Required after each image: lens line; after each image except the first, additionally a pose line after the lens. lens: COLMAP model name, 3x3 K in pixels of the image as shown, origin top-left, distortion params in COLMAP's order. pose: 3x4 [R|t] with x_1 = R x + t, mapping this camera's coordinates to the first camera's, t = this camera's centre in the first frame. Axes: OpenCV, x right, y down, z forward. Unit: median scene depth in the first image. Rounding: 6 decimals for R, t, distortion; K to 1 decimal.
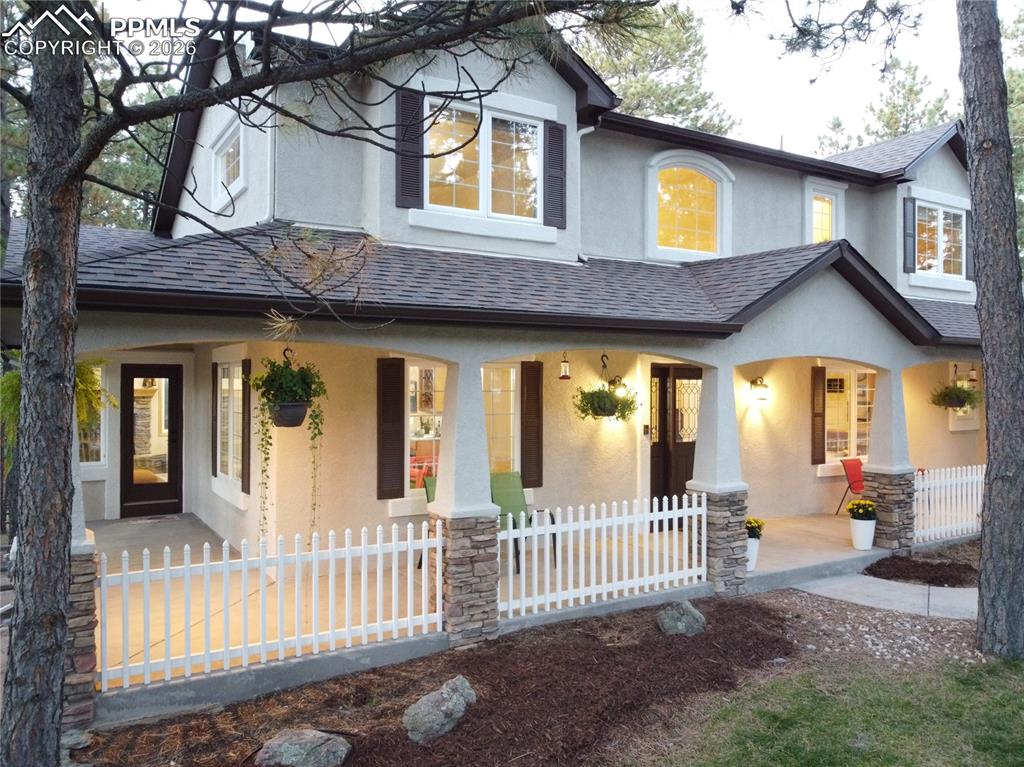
lens RADIAL K [[802.0, 0, 512.7], [0, 802.0, 384.9], [0, 0, 1]] dist [0.004863, 0.007110]
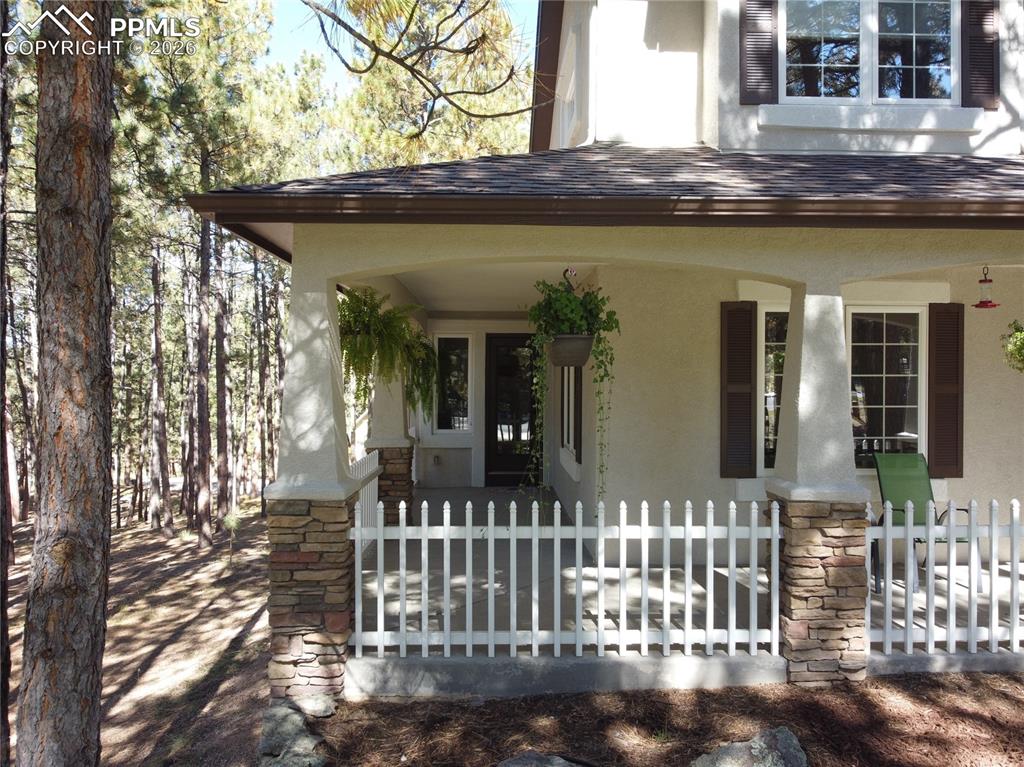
lens RADIAL K [[802.0, 0, 511.6], [0, 802.0, 383.7], [0, 0, 1]] dist [0.004863, 0.007110]
pose [[0.868149, 0.003745, -0.496290, 0.059843], [-0.003830, 0.999992, 0.000848, 0.061771], [0.496290, 0.001165, 0.868156, 0.250578]]
